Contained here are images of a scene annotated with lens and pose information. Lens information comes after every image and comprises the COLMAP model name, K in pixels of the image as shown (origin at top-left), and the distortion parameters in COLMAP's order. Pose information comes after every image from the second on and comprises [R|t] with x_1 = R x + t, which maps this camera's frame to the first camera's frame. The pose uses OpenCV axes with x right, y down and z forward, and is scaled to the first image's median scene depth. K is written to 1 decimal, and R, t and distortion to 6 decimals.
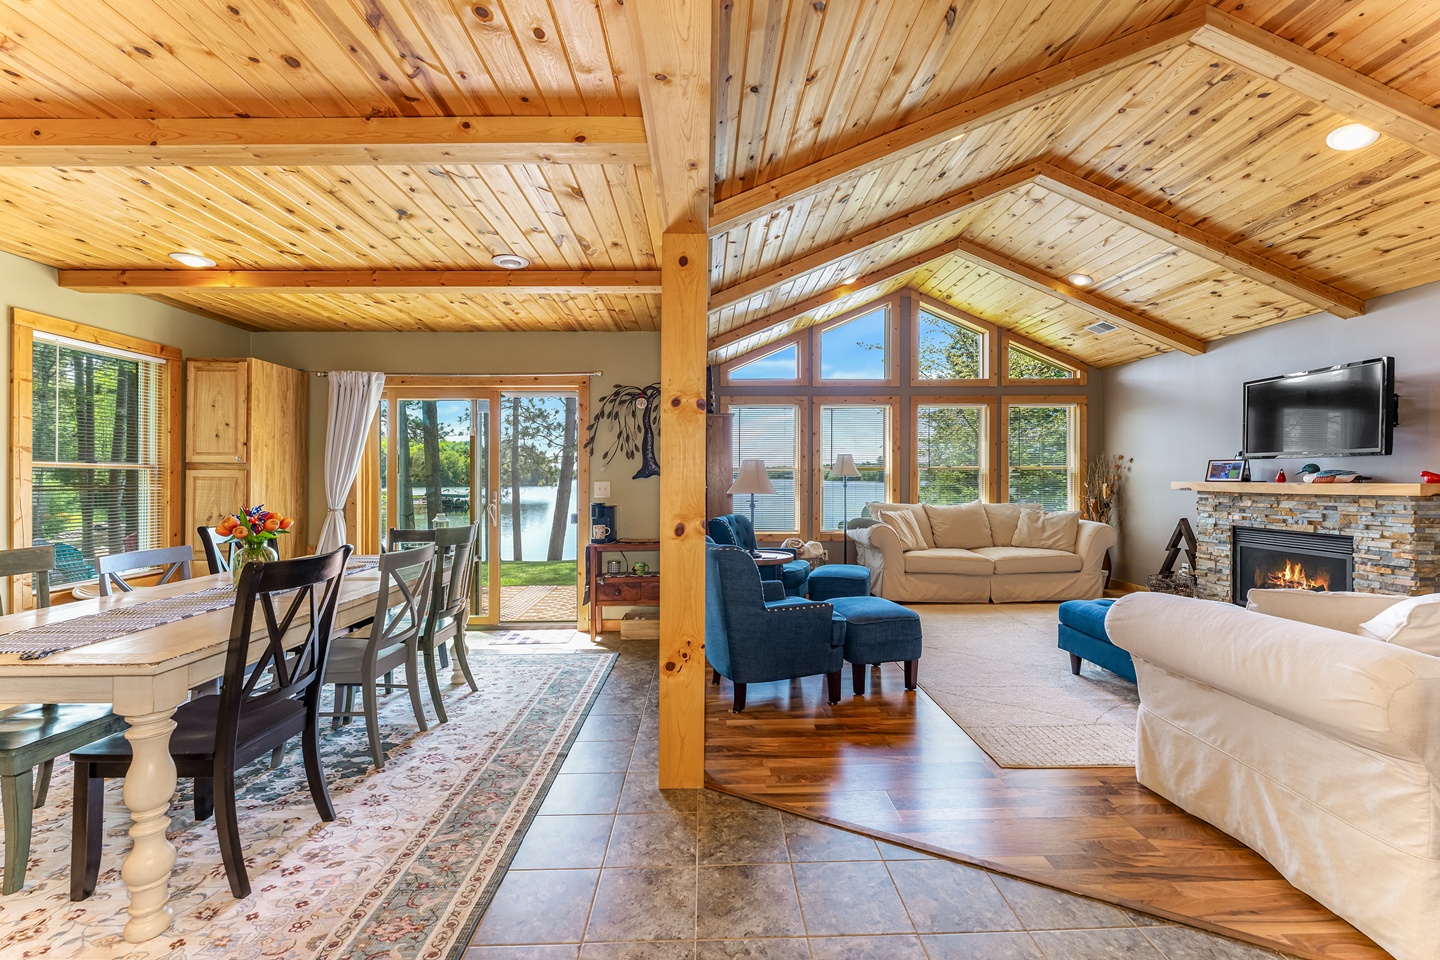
lens RADIAL K [[585.6, 0, 722.3], [0, 585.6, 475.6], [0, 0, 1]] dist [-0.003130, -0.000178]
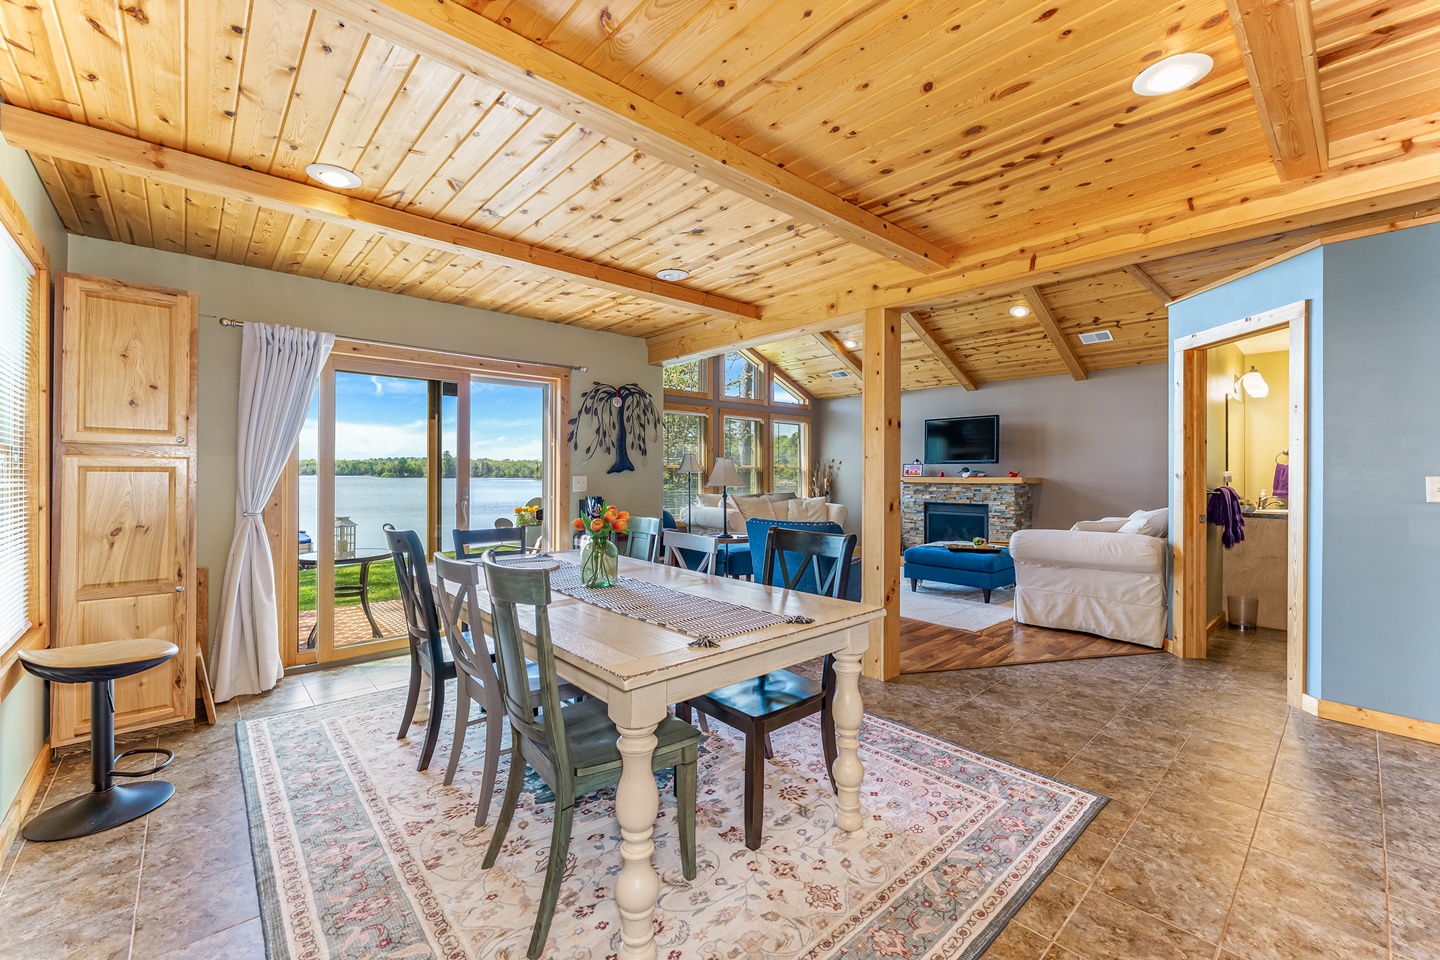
lens RADIAL K [[585.6, 0, 726.4], [0, 585.6, 474.4], [0, 0, 1]] dist [-0.003130, -0.000178]
pose [[0.752822, 0.004024, 0.658212, -0.800809], [-0.007804, 0.999966, 0.002812, 0.003598], [-0.658178, -0.007253, 0.752827, 0.082845]]
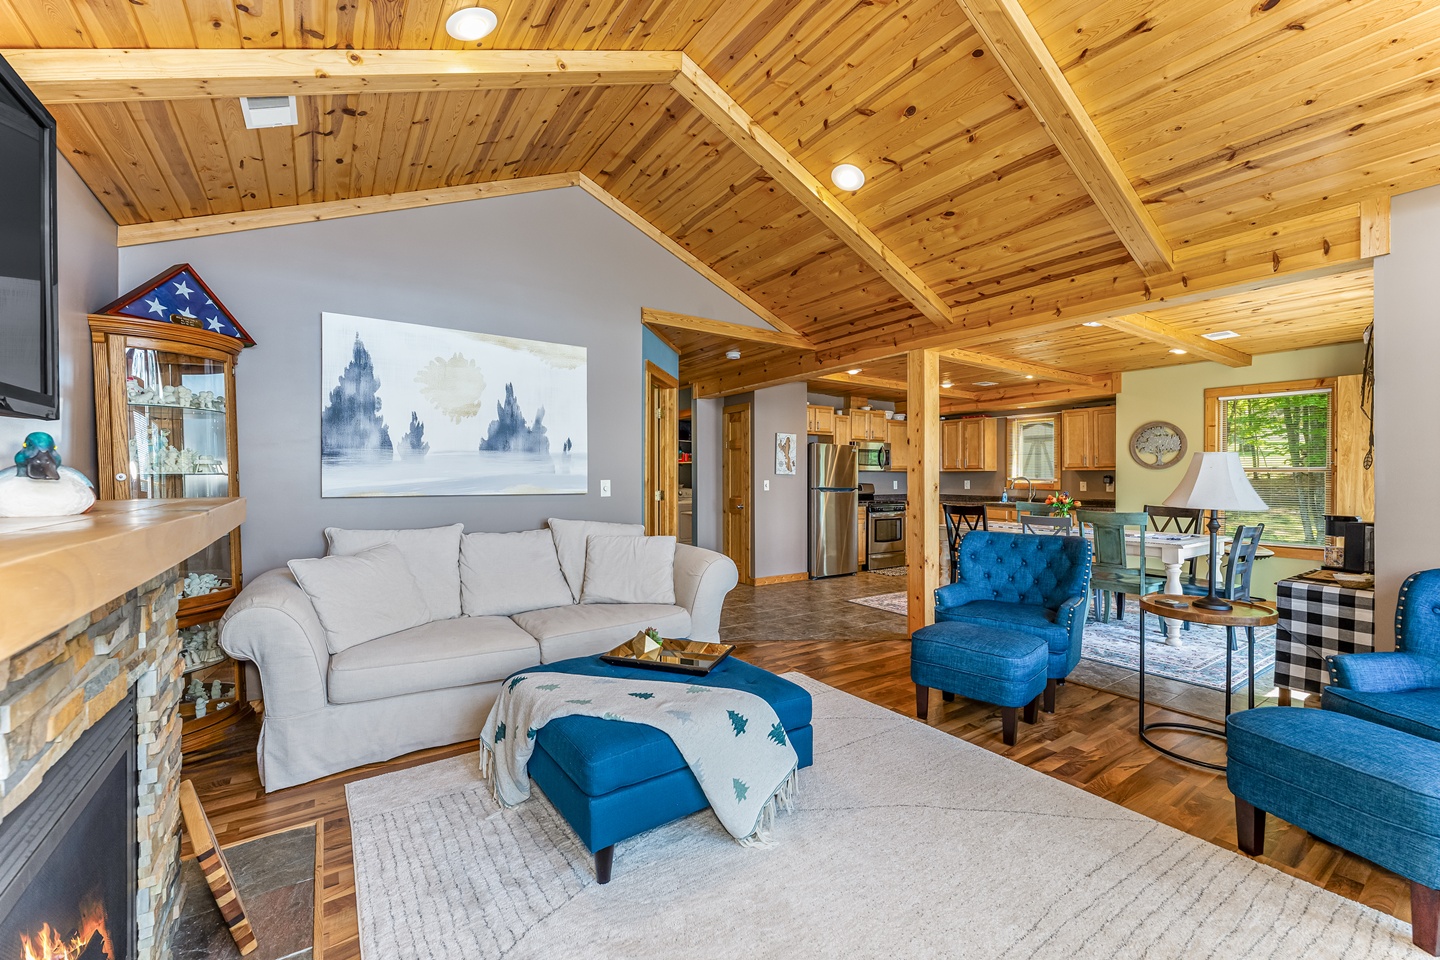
lens RADIAL K [[585.6, 0, 726.5], [0, 585.6, 477.7], [0, 0, 1]] dist [-0.003130, -0.000178]
pose [[-0.836577, 0.002011, -0.547846, 0.874679], [0.003123, 0.999995, -0.001099, -0.000704], [0.547841, -0.002630, -0.836578, 1.317834]]
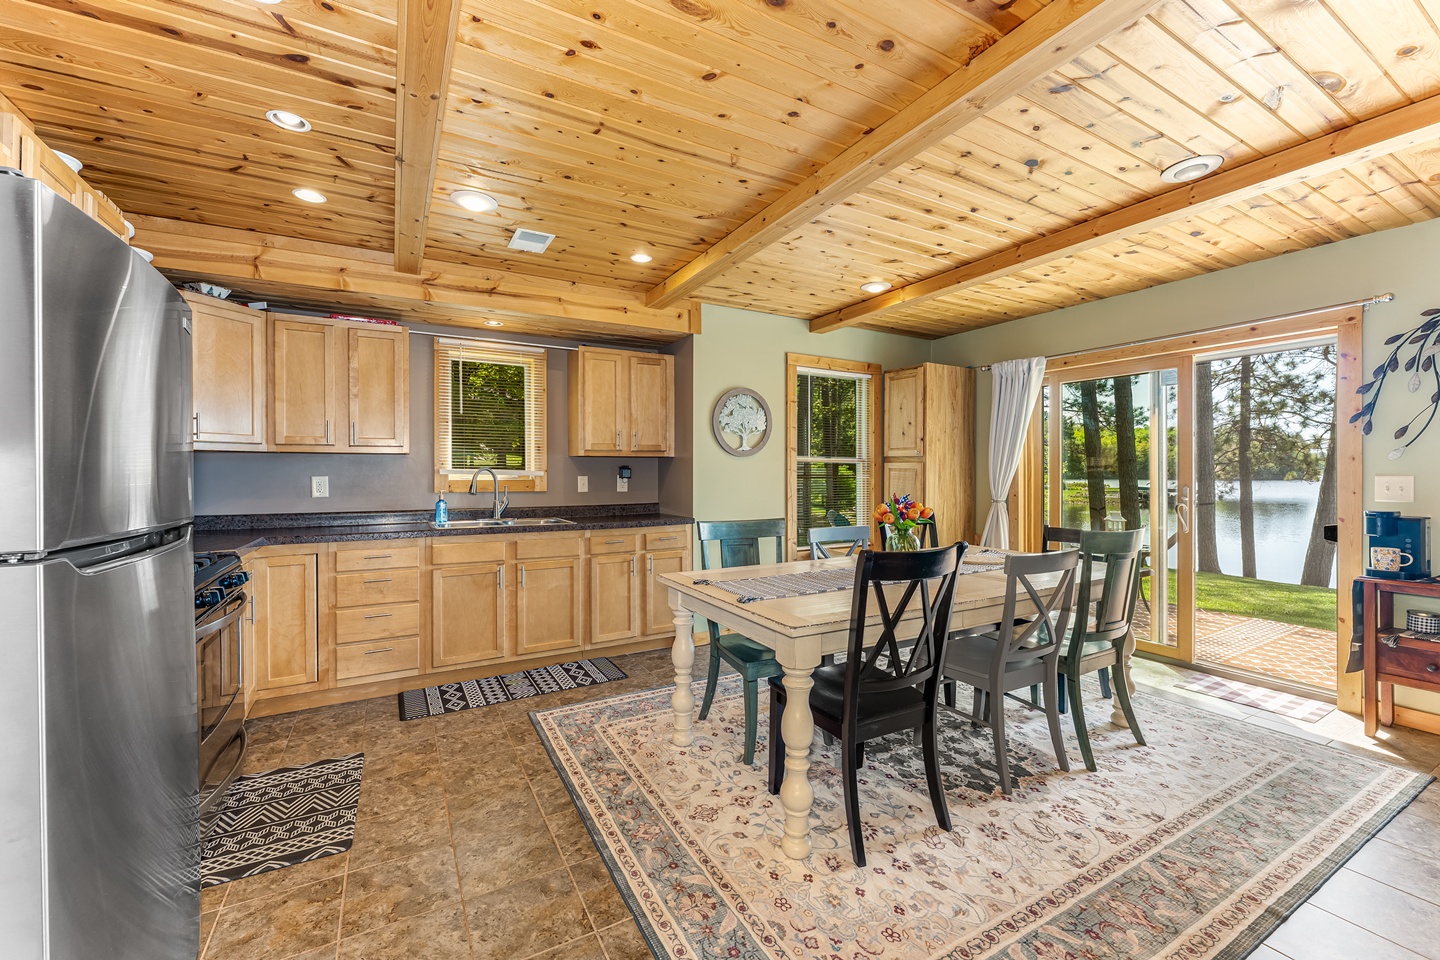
lens RADIAL K [[585.6, 0, 716.5], [0, 585.6, 467.4], [0, 0, 1]] dist [-0.003130, -0.000178]
pose [[0.469307, -0.003081, -0.883030, -0.002246], [0.003082, 0.999994, -0.001851, 0.000808], [0.883030, -0.001853, 0.469313, 0.116737]]
